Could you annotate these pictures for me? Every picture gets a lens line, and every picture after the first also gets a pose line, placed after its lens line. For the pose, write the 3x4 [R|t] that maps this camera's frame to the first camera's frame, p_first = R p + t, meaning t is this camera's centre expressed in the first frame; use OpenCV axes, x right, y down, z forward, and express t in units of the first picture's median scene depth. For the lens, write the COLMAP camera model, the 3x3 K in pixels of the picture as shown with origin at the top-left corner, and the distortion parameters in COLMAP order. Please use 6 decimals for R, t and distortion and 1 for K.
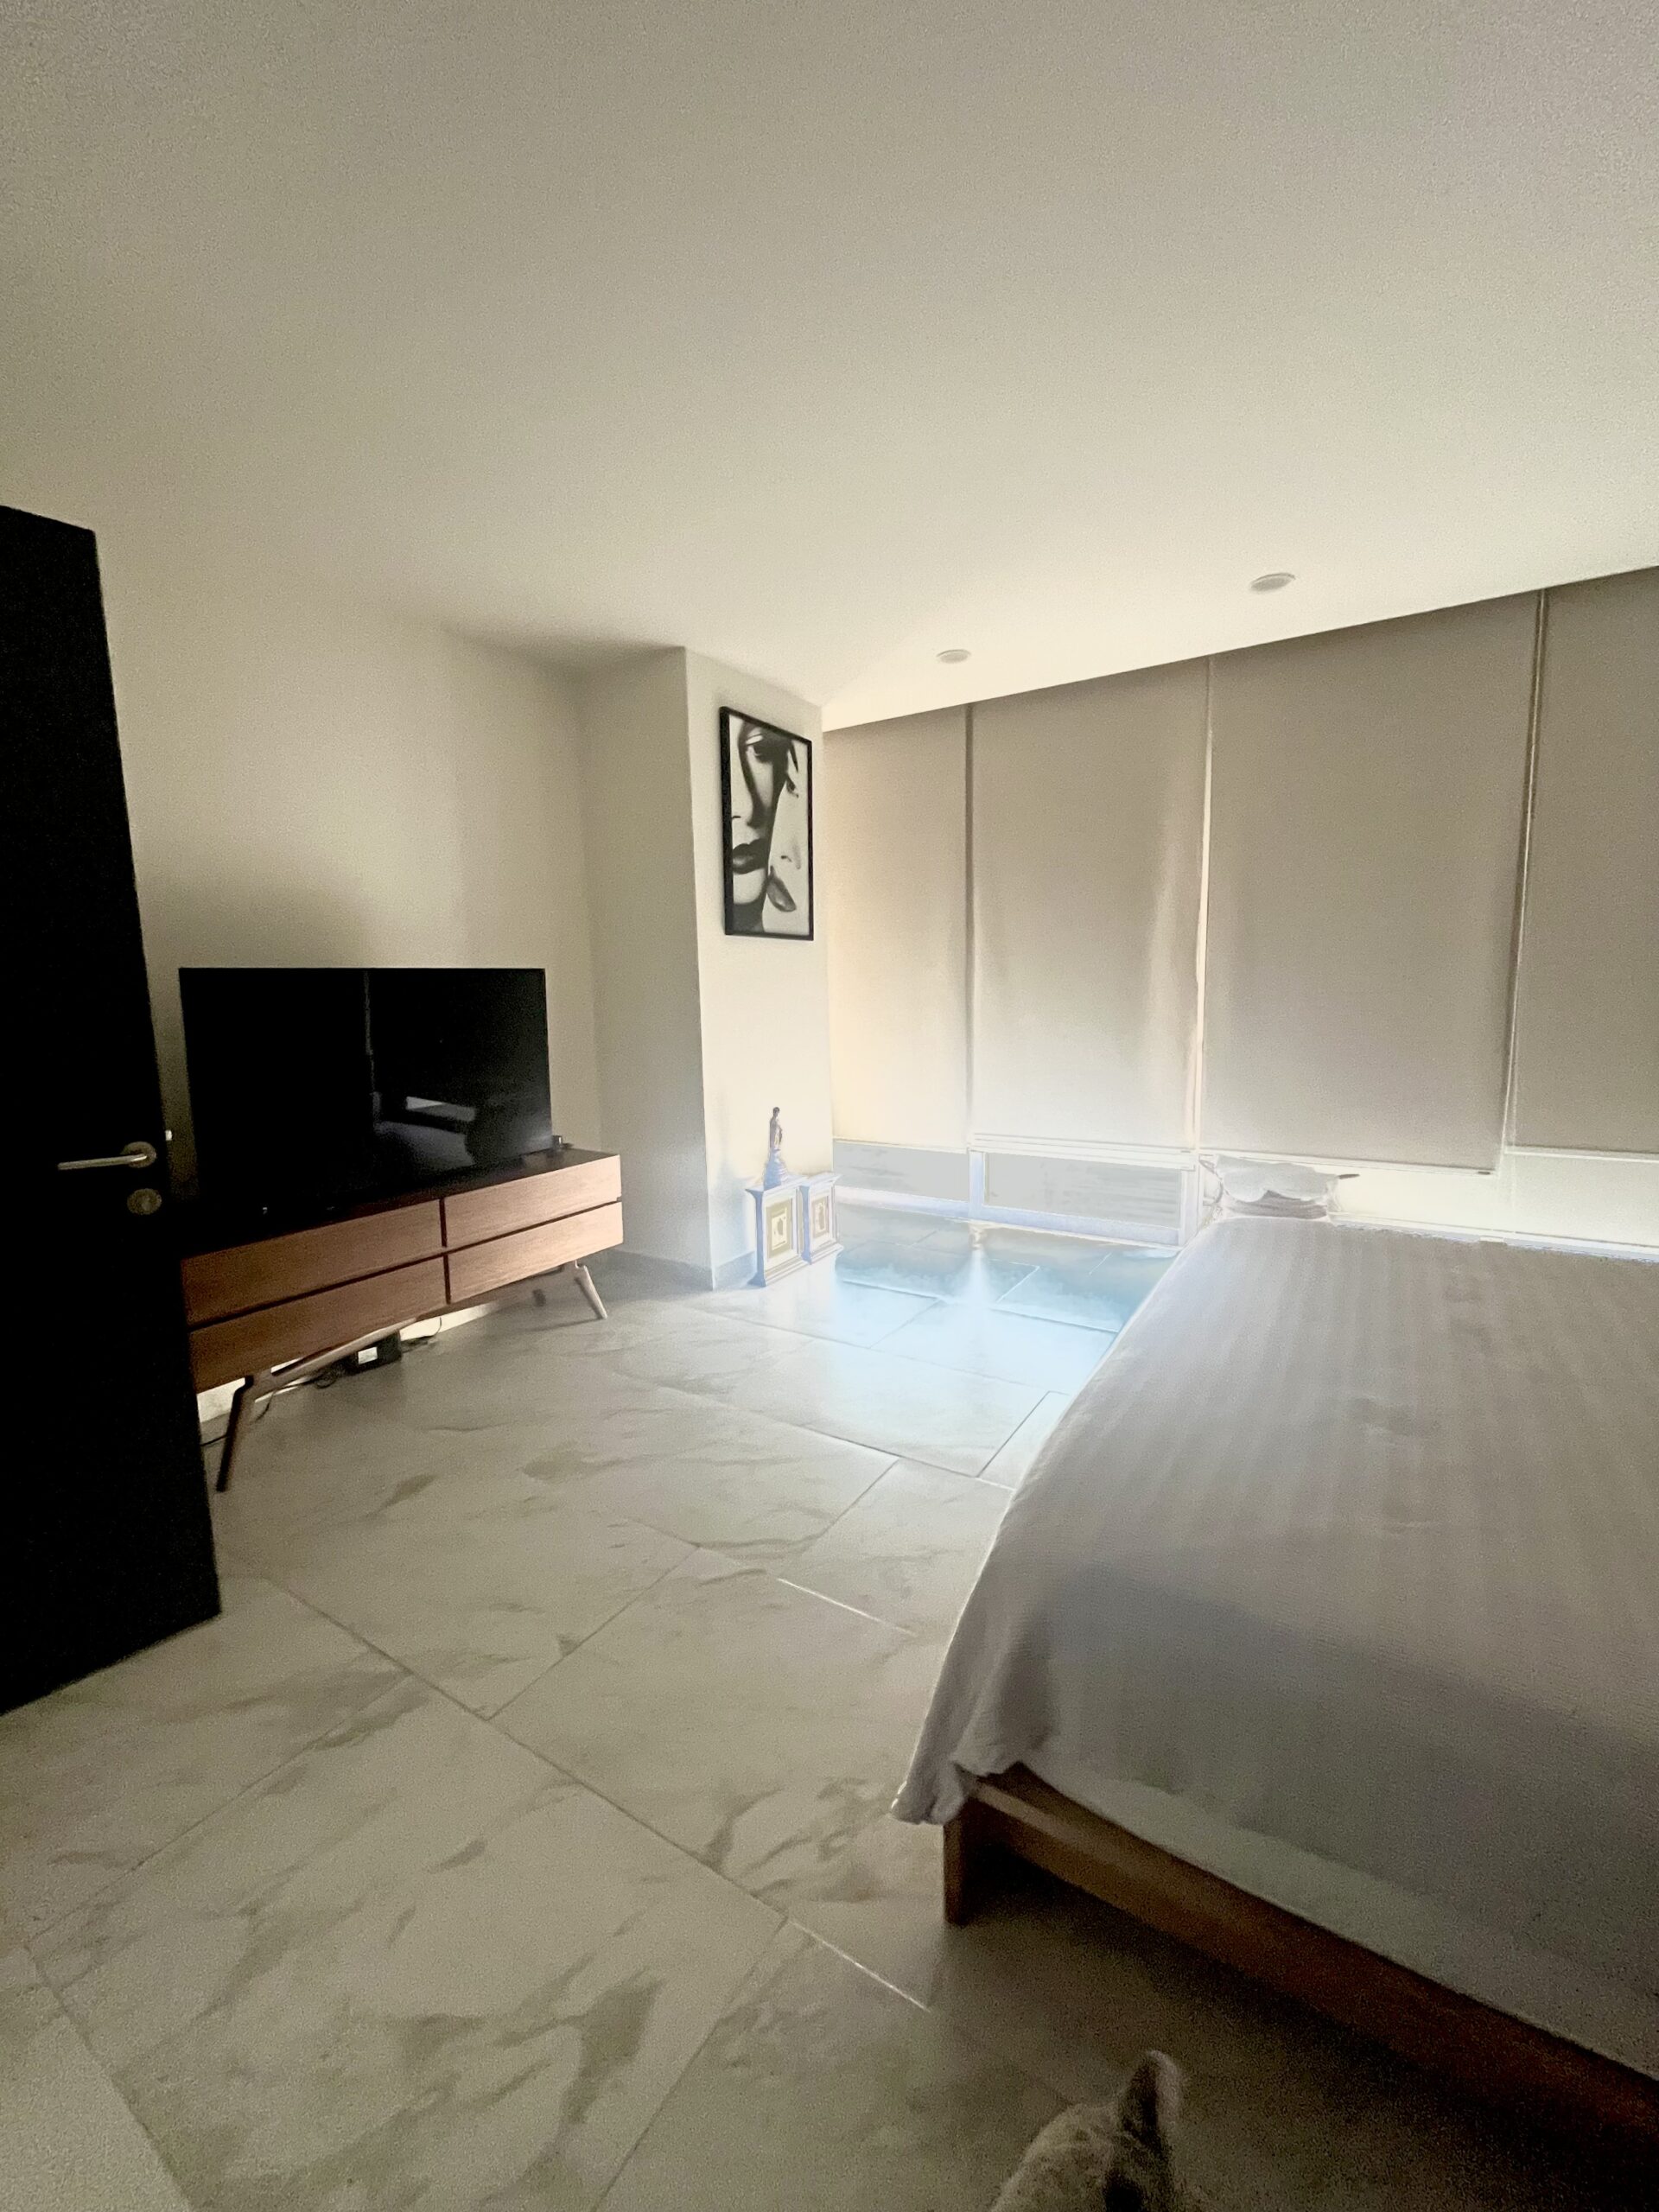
lens RADIAL K [[898.0, 0, 823.3], [0, 898.0, 1105.0], [0, 0, 1]] dist [-0.003066, -0.000159]
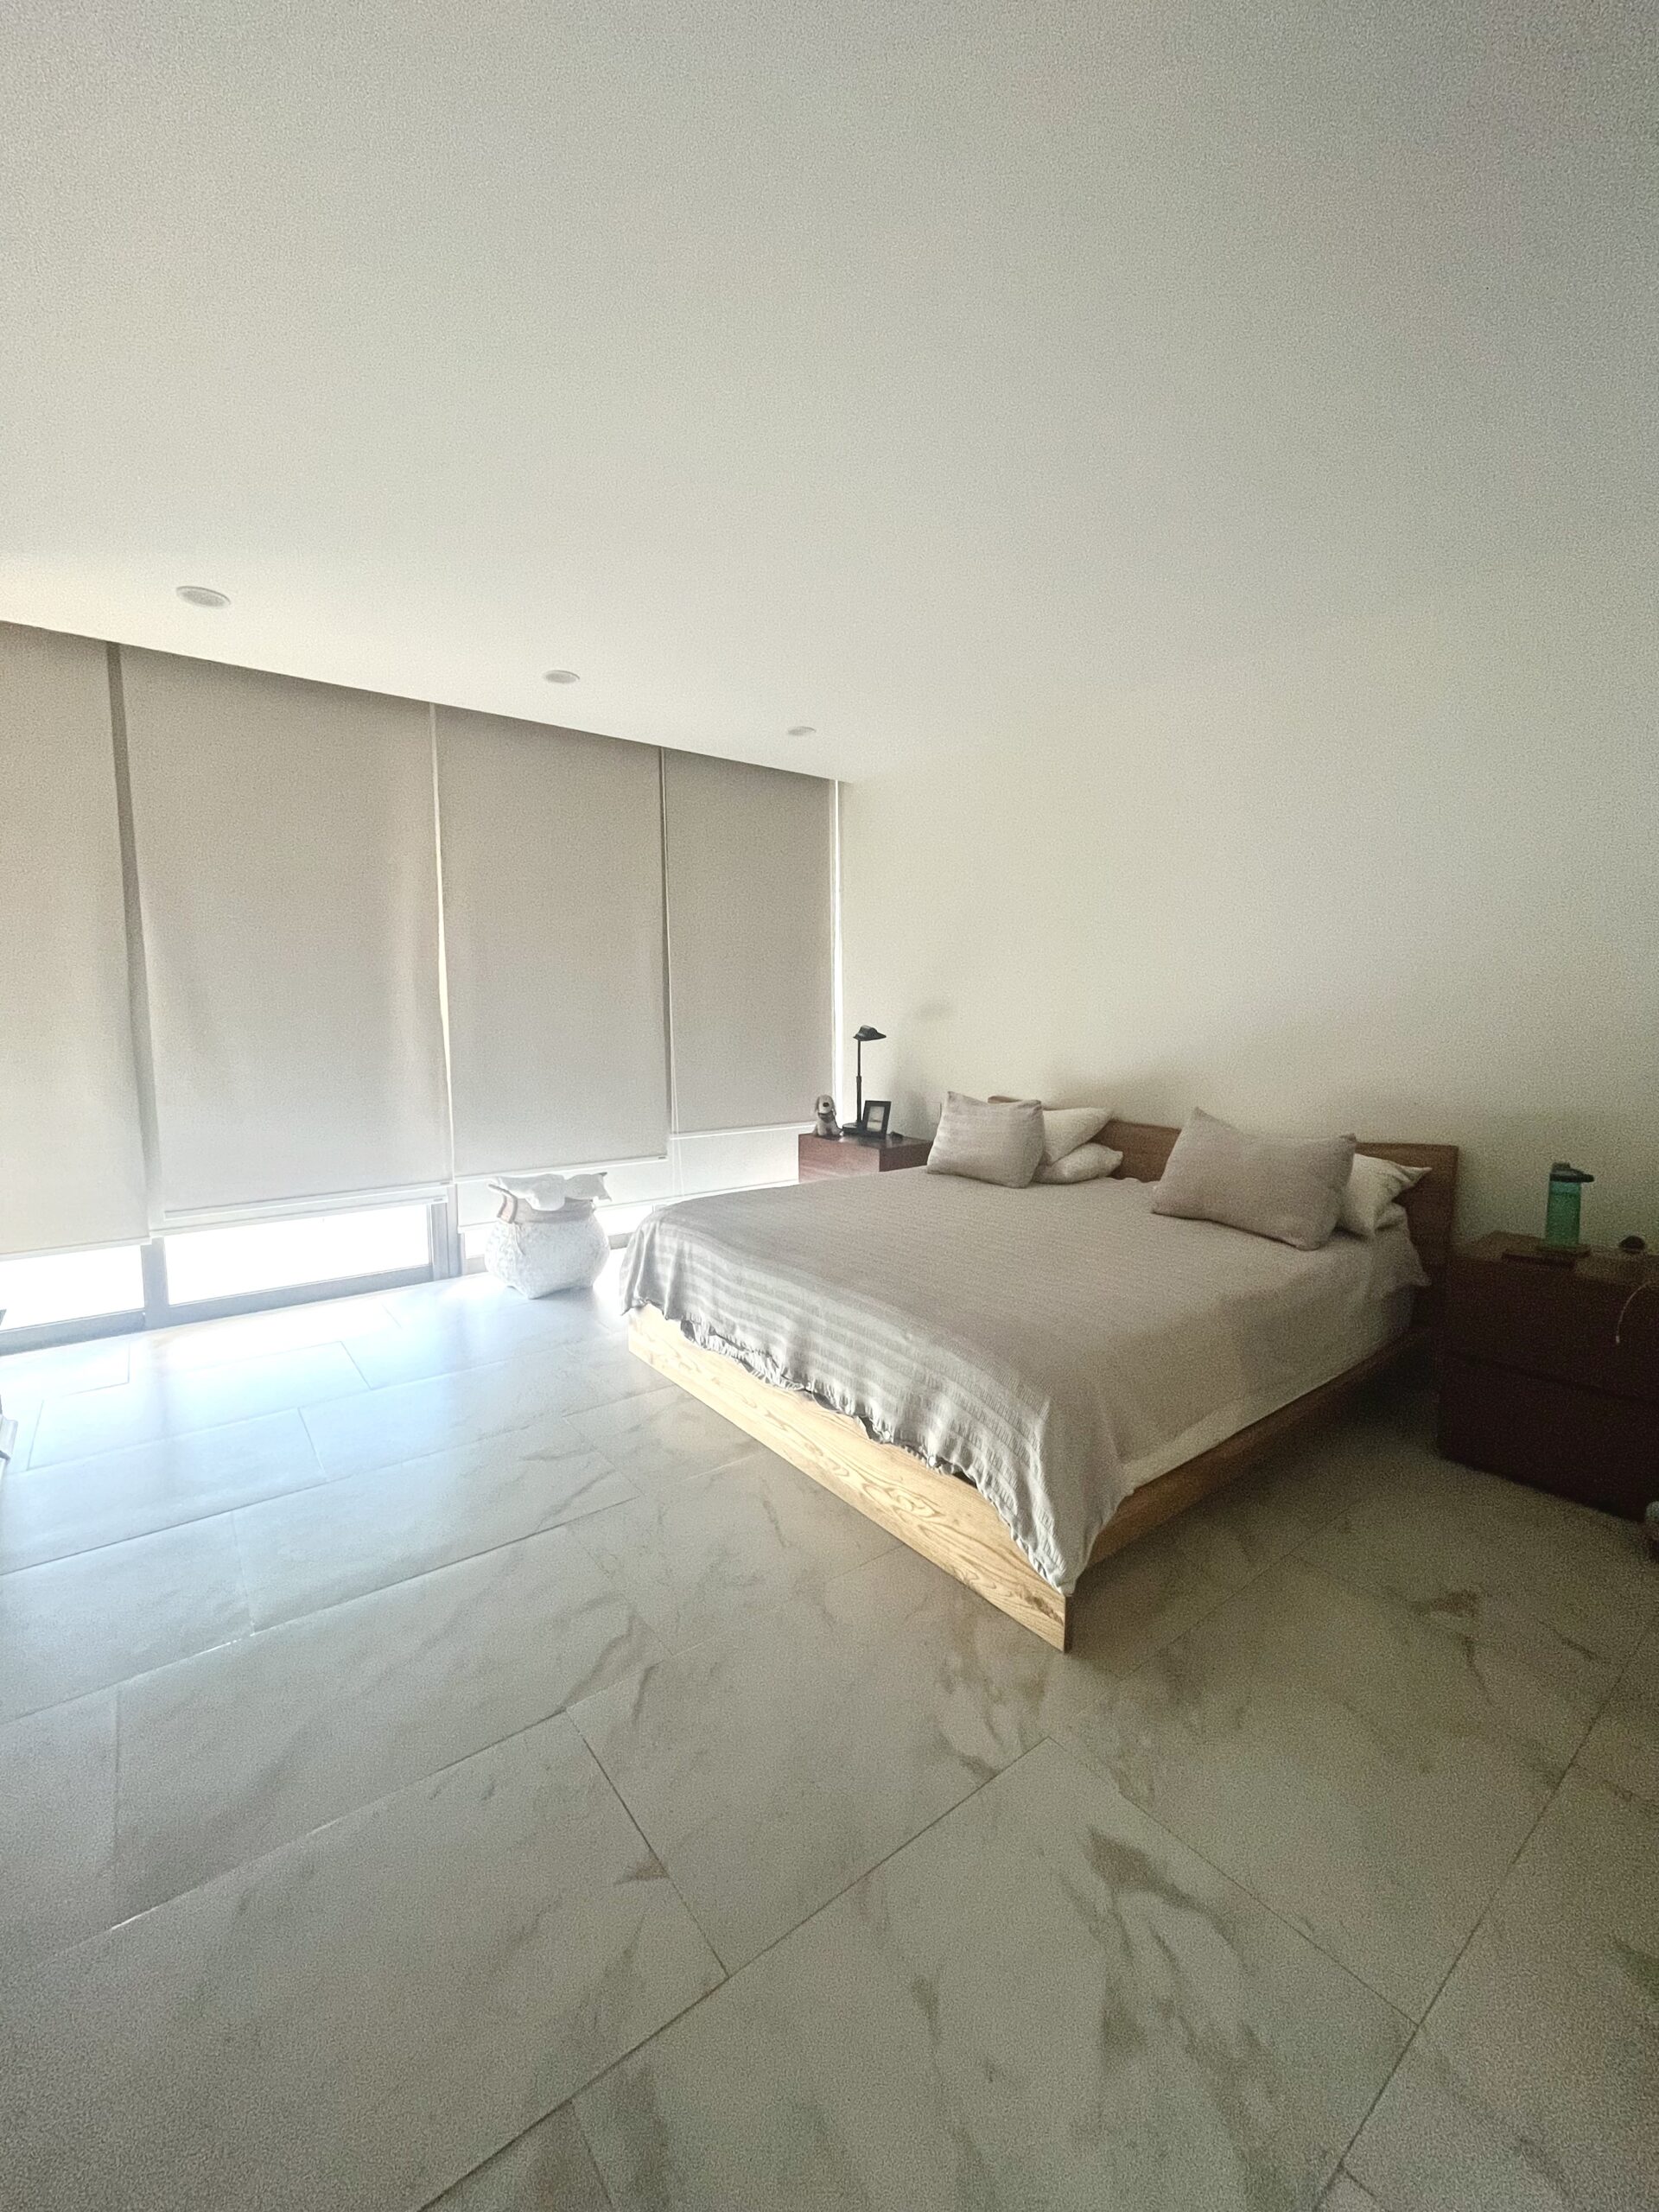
lens RADIAL K [[898.0, 0, 828.7], [0, 898.0, 1105.9], [0, 0, 1]] dist [-0.003066, -0.000159]
pose [[0.340206, -0.077170, 0.937179, -1.113969], [0.119889, 0.992053, 0.038167, -0.057438], [-0.932677, 0.099373, 0.346755, 0.668150]]
